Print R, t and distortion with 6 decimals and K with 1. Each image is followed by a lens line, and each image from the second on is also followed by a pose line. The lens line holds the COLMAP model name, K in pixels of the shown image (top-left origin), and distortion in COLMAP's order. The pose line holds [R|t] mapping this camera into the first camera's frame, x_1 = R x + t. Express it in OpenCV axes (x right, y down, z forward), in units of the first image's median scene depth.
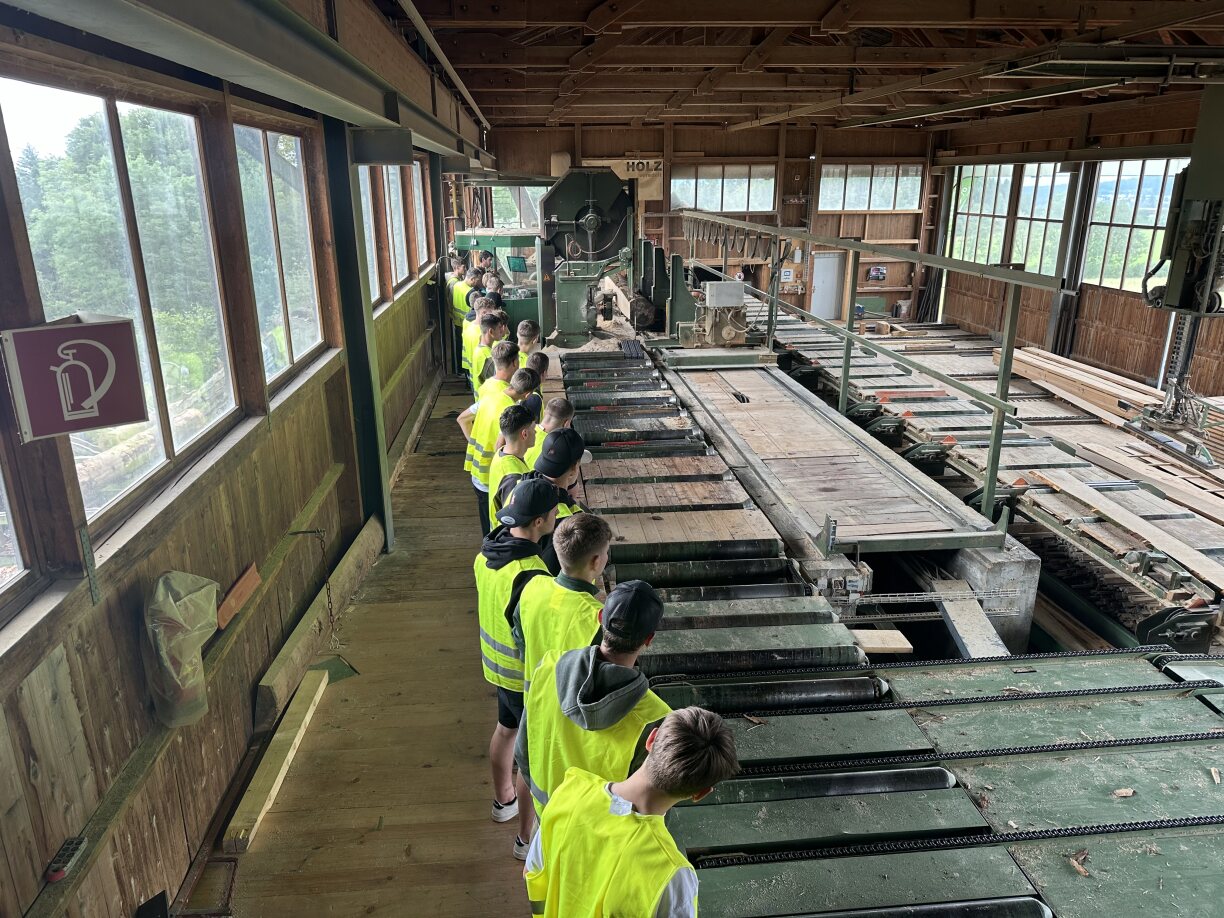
lens RADIAL K [[858.4, 0, 612.1], [0, 858.4, 458.5], [0, 0, 1]] dist [0.003917, 0.000253]
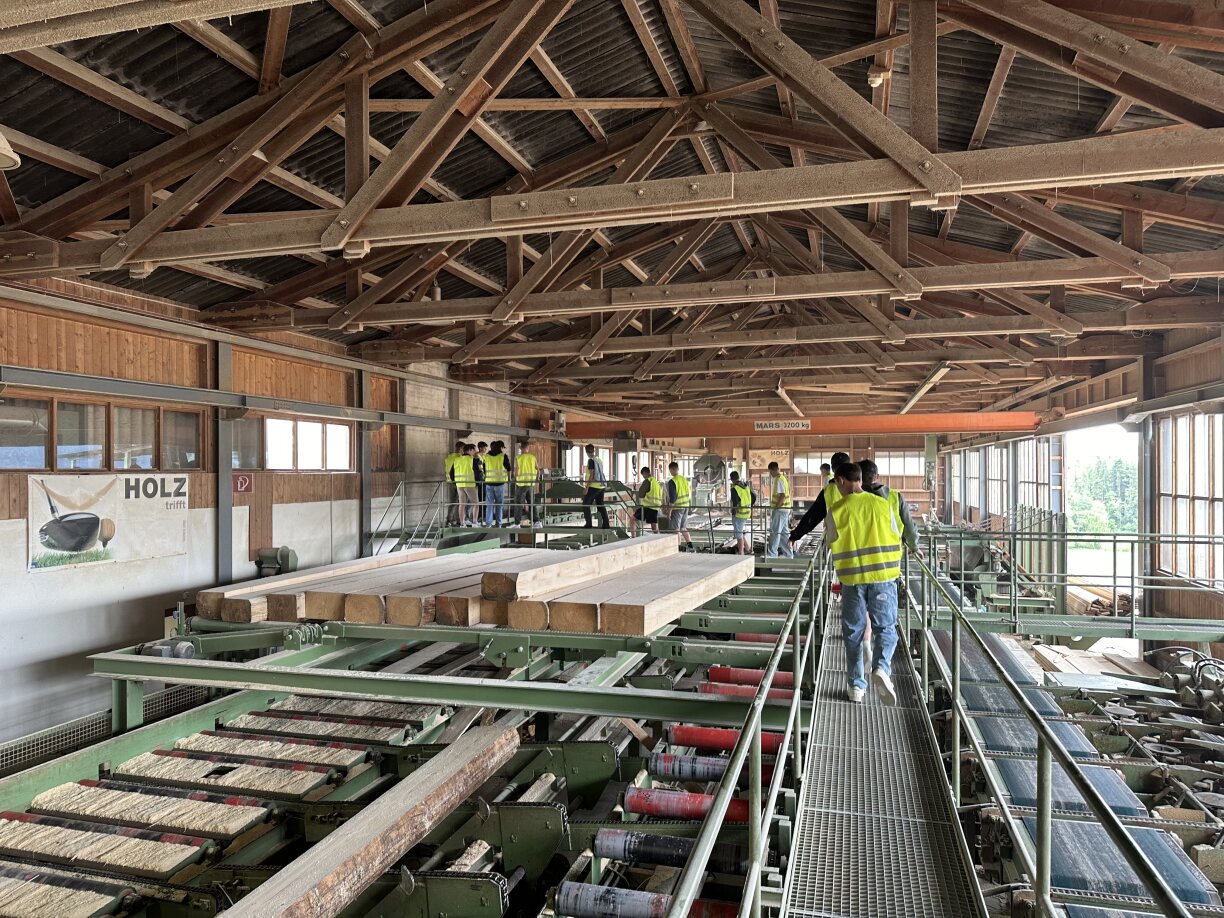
lens RADIAL K [[858.4, 0, 610.9], [0, 858.4, 463.7], [0, 0, 1]] dist [0.003917, 0.000253]
pose [[0.930003, -0.003302, -0.367537, 0.417560], [-0.111516, 0.950289, -0.290713, 0.329595], [0.350227, 0.311350, 0.883404, -0.958483]]
